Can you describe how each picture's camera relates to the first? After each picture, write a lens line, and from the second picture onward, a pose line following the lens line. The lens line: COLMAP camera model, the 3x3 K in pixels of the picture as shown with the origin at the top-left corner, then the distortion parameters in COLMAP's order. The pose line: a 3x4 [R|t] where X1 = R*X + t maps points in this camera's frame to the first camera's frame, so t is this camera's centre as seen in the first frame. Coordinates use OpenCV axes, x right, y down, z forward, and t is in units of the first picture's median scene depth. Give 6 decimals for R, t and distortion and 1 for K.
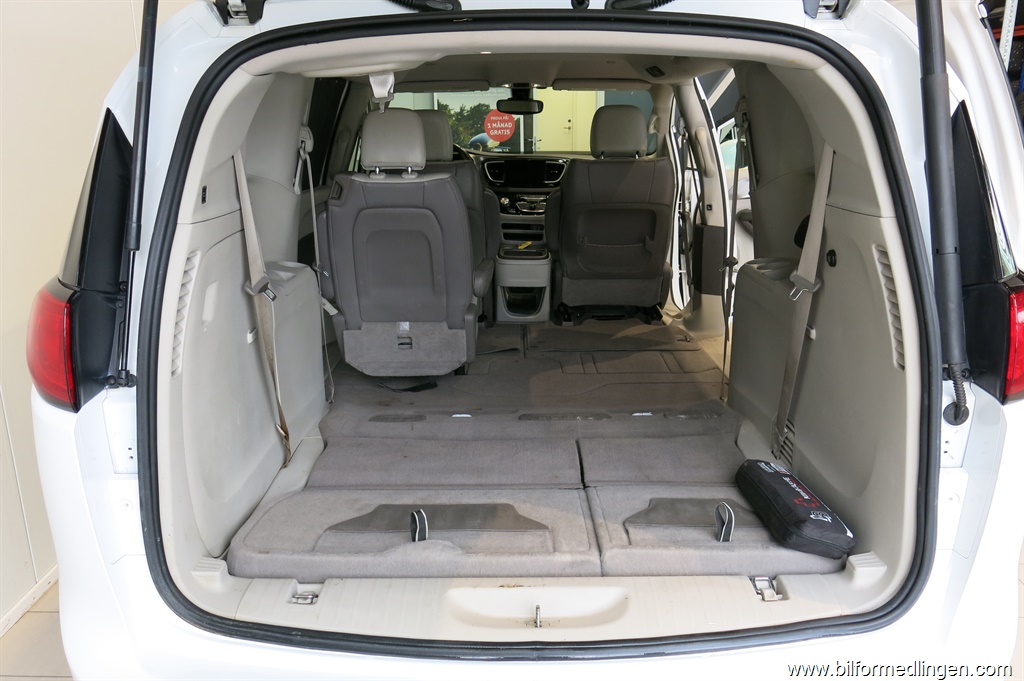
lens RADIAL K [[864.0, 0, 518.1], [0, 864.0, 343.4], [0, 0, 1]] dist [-0.008046, -0.004842]
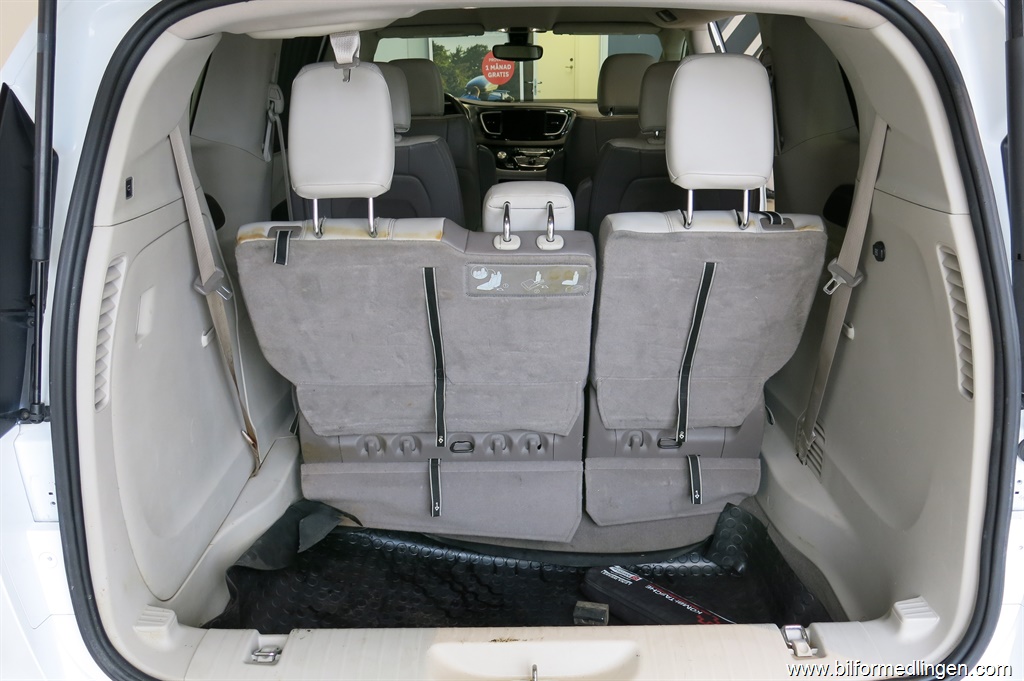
lens RADIAL K [[864.0, 0, 518.1], [0, 864.0, 343.4], [0, 0, 1]] dist [-0.008046, -0.004842]
pose [[0.999988, -0.004092, -0.002513, 0.008183], [0.004255, 0.997620, 0.068821, -0.063622], [0.002225, -0.068831, 0.997626, 0.134151]]
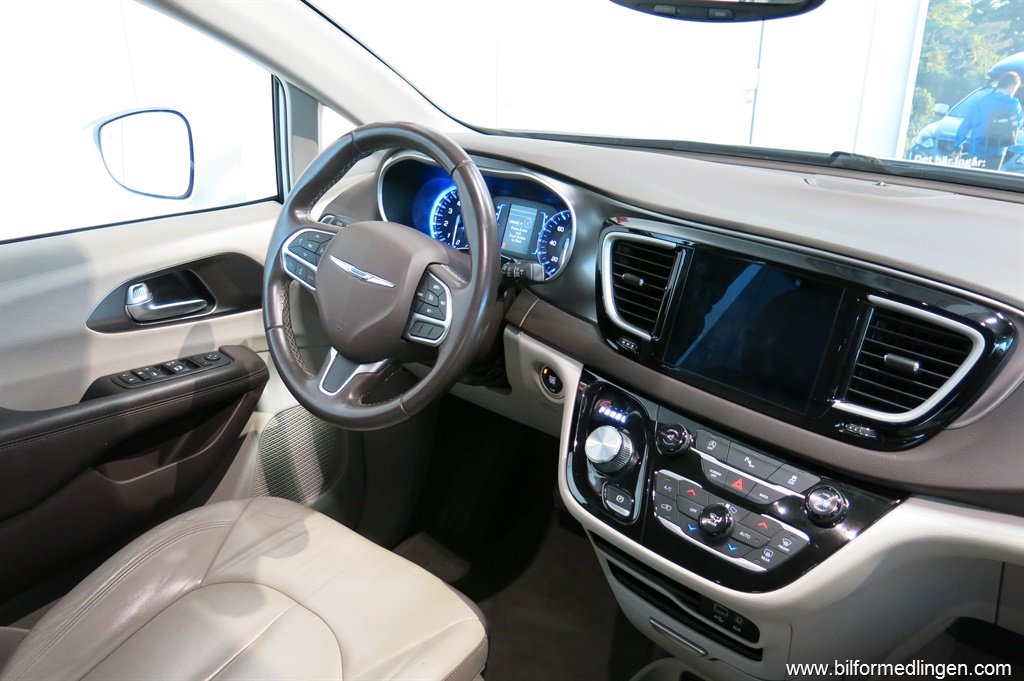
lens RADIAL K [[859.6, 0, 516.6], [0, 859.6, 343.3], [0, 0, 1]] dist [-0.014099, -0.005536]
pose [[0.774652, 0.239721, -0.585191, 0.209083], [-0.166385, 0.970024, 0.177112, -0.553916], [0.610107, -0.039833, 0.791317, 2.053235]]
